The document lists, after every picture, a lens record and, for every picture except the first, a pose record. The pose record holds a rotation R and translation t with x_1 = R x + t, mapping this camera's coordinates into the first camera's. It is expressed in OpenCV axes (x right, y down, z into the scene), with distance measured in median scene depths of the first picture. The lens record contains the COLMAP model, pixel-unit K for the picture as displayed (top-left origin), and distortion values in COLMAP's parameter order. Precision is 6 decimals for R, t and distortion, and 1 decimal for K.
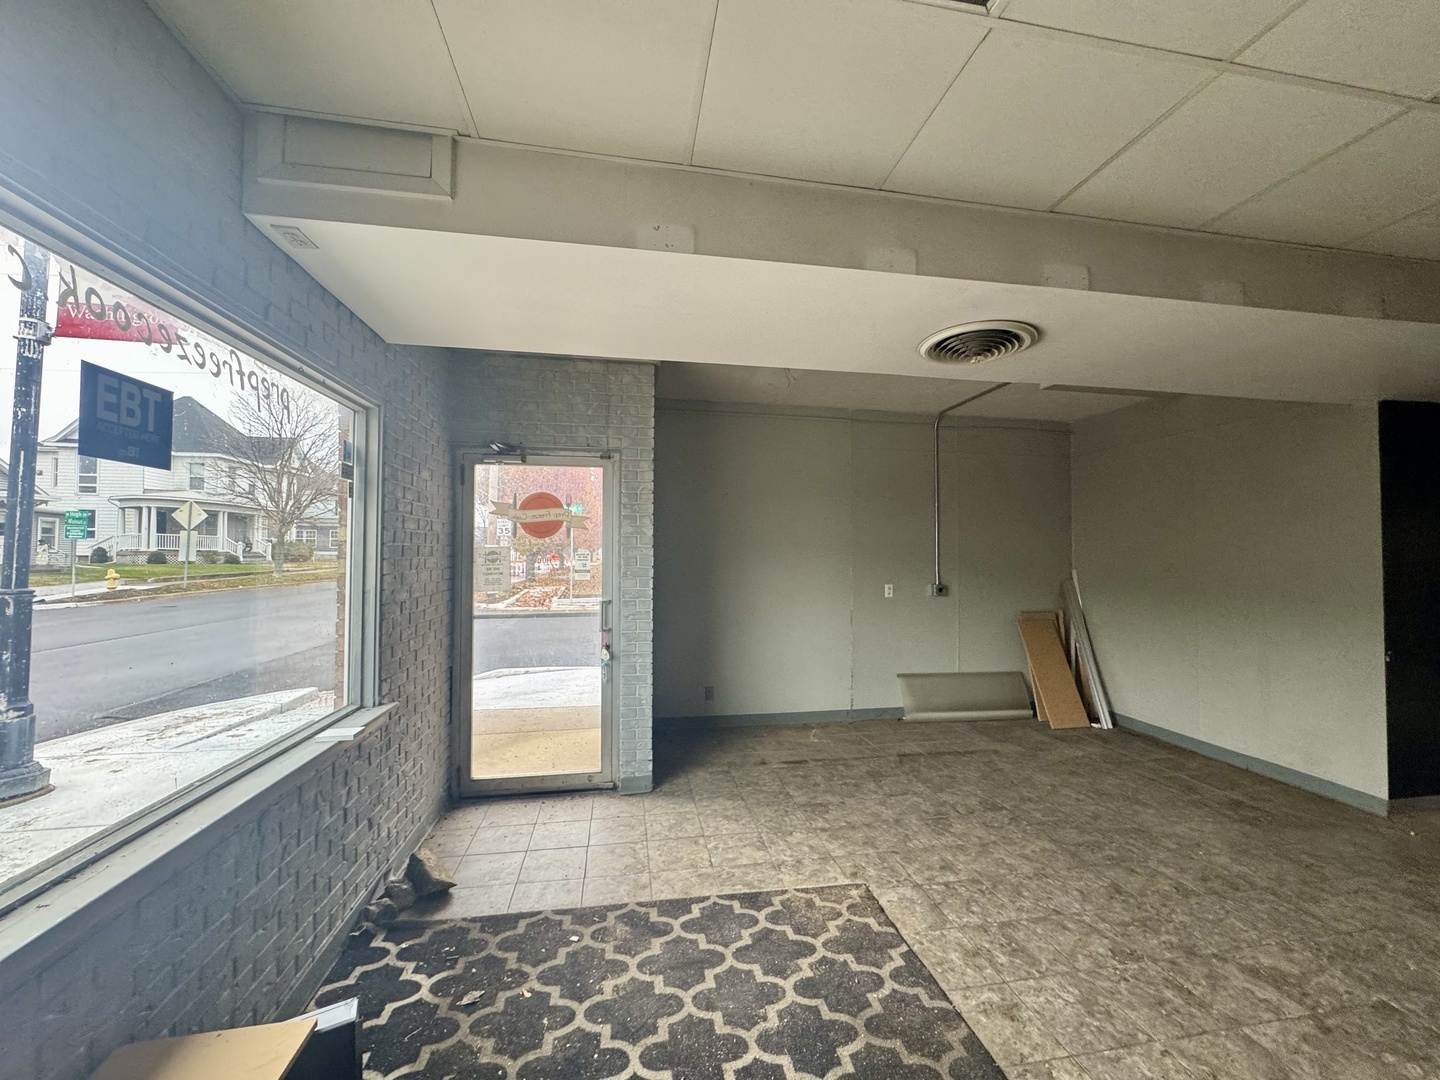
lens RADIAL K [[573.1, 0, 722.6], [0, 573.1, 537.5], [0, 0, 1]] dist [-0.004699, 0.000430]
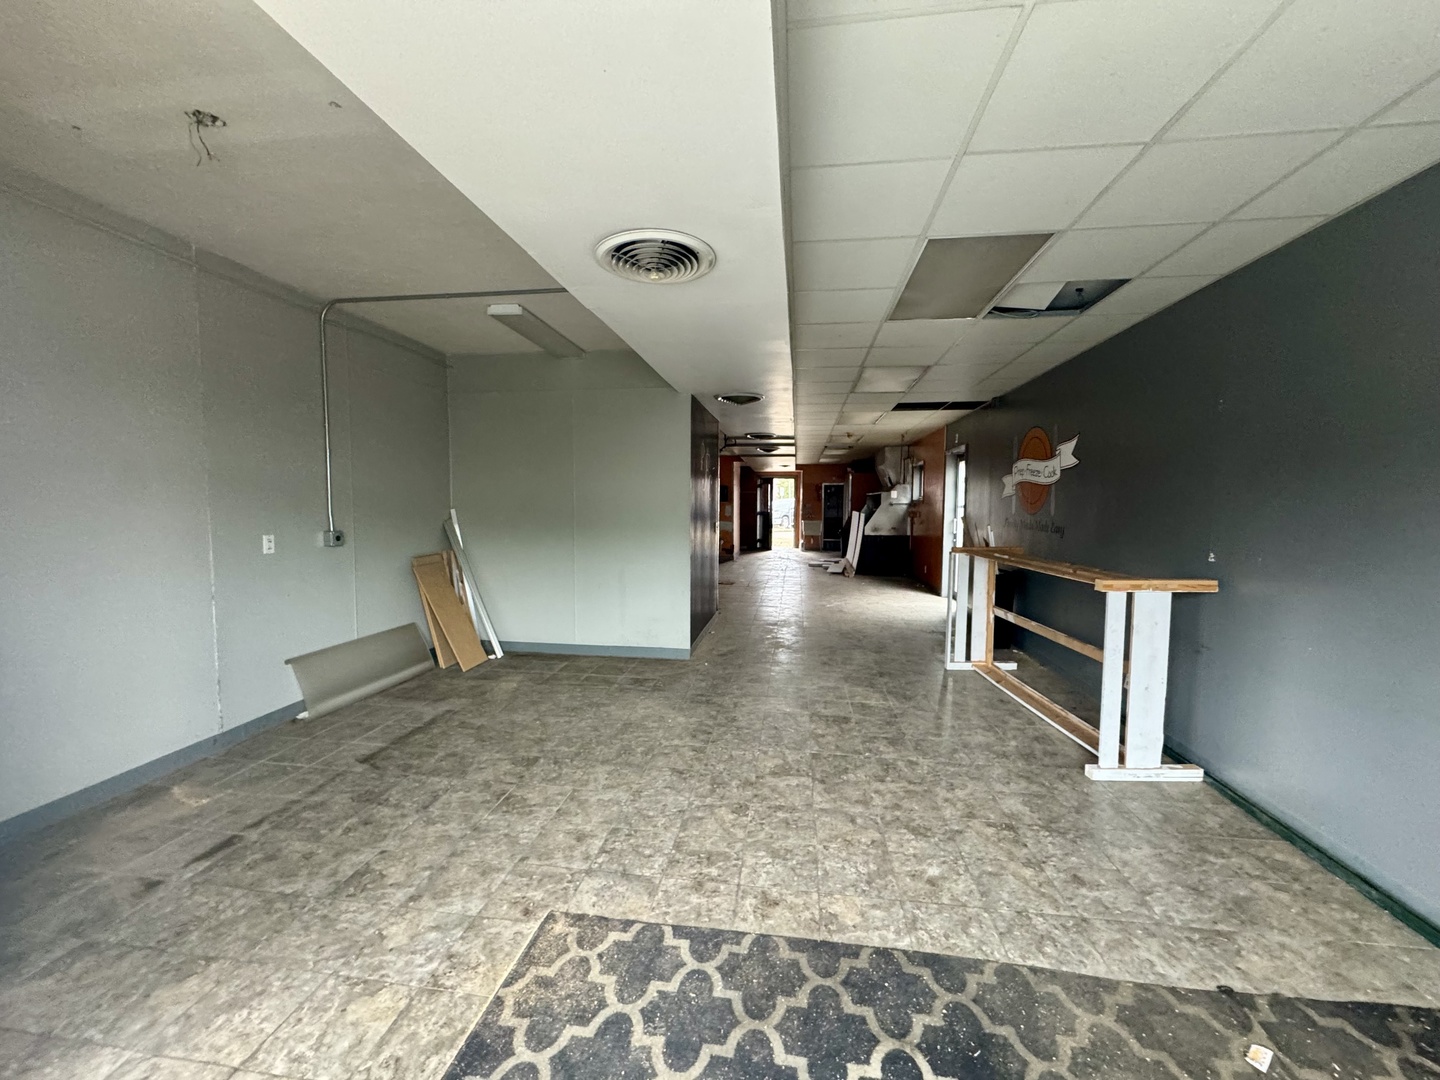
lens RADIAL K [[573.1, 0, 719.7], [0, 573.1, 534.8], [0, 0, 1]] dist [-0.004699, 0.000430]
pose [[0.301788, -0.059853, 0.951494, -0.372023], [-0.034226, 0.996704, 0.073553, 0.024096], [-0.952760, -0.054763, 0.298745, 0.537654]]
